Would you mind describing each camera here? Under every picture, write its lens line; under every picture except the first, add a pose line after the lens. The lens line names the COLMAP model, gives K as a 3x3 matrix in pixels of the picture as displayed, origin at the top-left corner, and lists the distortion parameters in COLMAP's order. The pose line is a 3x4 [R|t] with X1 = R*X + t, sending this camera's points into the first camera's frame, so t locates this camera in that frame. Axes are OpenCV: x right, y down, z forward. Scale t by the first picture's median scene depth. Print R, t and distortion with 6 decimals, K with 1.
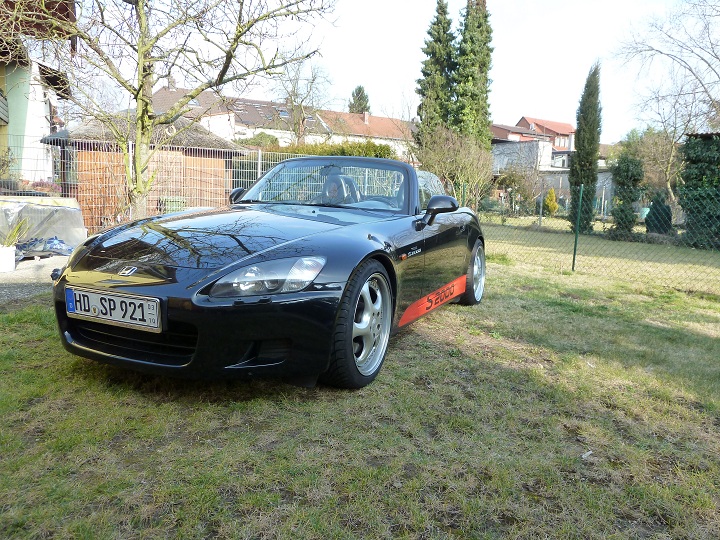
lens RADIAL K [[527.8, 0, 360.0], [0, 527.8, 270.0], [0, 0, 1]] dist [-0.030921, -0.001110]
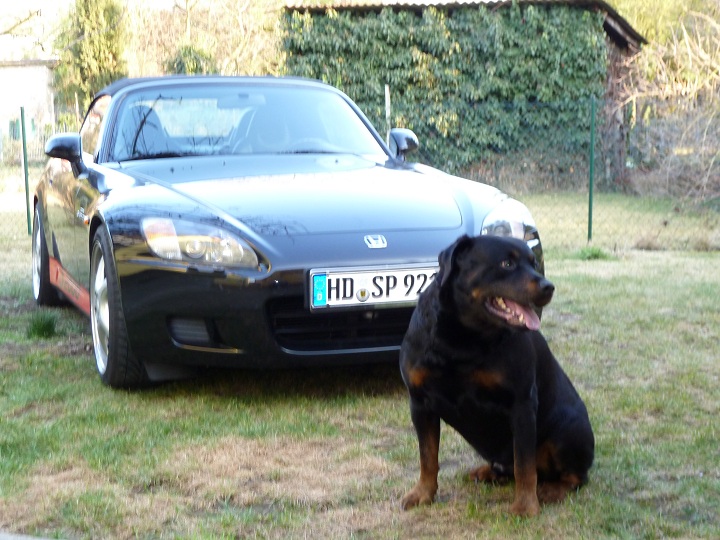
lens RADIAL K [[1244.4, 0, 360.0], [0, 1244.4, 270.0], [0, 0, 1]] dist [-0.013137, -0.008385]
pose [[0.724742, -0.122334, 0.678073, -1.851999], [0.132953, 0.990447, 0.036587, -0.032328], [-0.676071, 0.063636, 0.734083, -0.425074]]
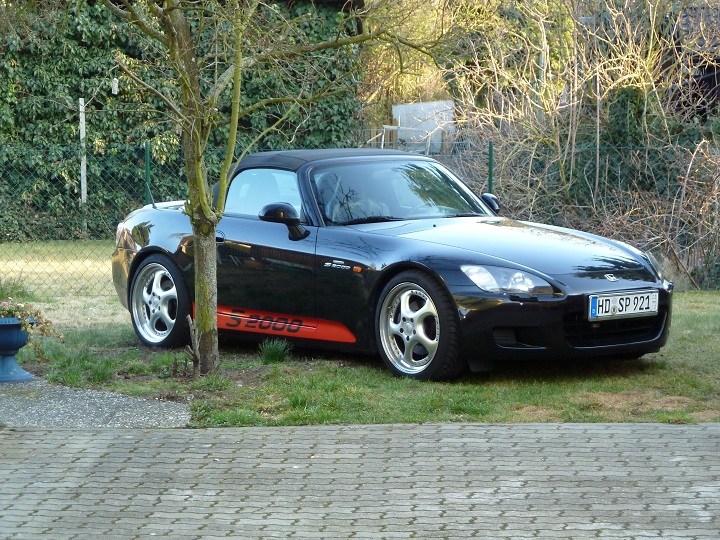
lens RADIAL K [[2316.8, 0, 360.0], [0, 2316.8, 270.0], [0, 0, 1]] dist [0.020531, -0.028129]
pose [[0.445311, -0.106345, 0.889038, -6.018677], [0.147697, 0.988044, 0.044208, -0.375994], [-0.883110, 0.111622, 0.455694, -1.098925]]
